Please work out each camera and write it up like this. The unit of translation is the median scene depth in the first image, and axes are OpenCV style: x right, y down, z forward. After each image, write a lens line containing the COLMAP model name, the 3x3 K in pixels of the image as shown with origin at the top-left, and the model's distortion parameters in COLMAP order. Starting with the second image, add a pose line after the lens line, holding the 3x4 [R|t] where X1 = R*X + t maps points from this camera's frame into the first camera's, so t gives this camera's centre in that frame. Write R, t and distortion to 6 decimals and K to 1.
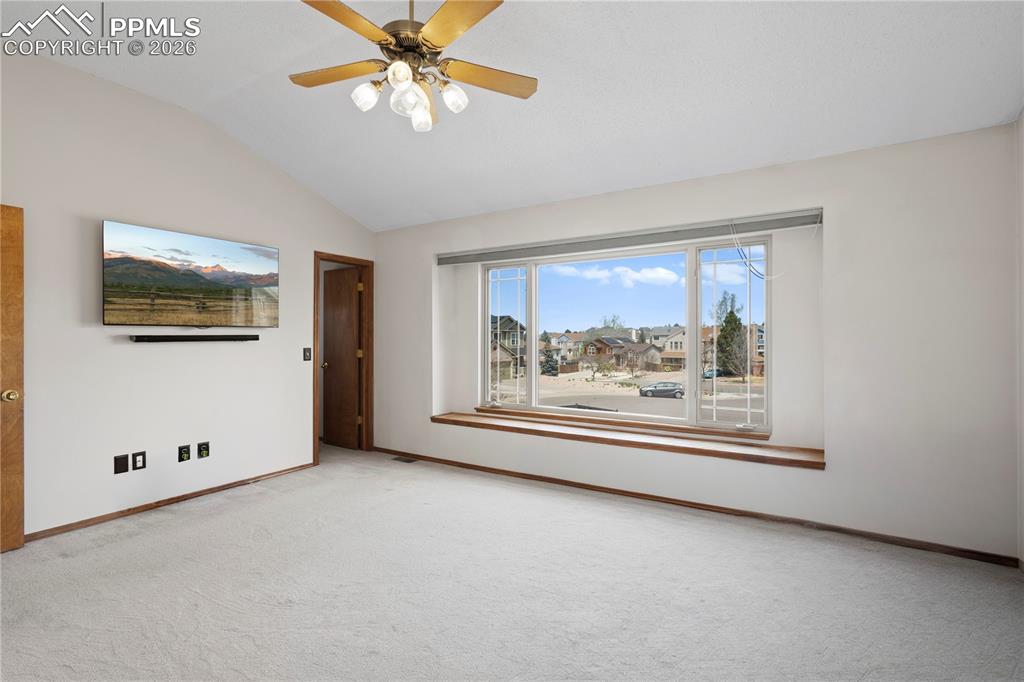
lens RADIAL K [[467.2, 0, 511.6], [0, 467.2, 343.7], [0, 0, 1]] dist [-0.005043, 0.004149]
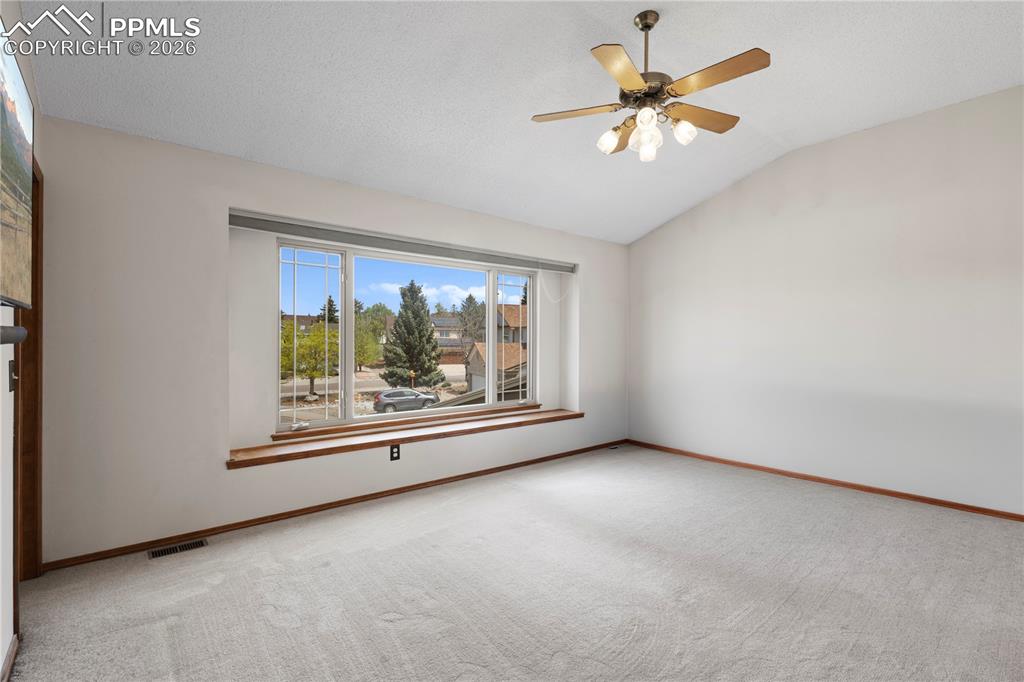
lens RADIAL K [[467.2, 0, 515.2], [0, 467.2, 340.1], [0, 0, 1]] dist [-0.005043, 0.004149]
pose [[0.319739, 0.001598, 0.947504, -0.833606], [0.003648, 0.999989, -0.002917, -0.008014], [-0.947499, 0.004389, 0.319730, 0.544341]]
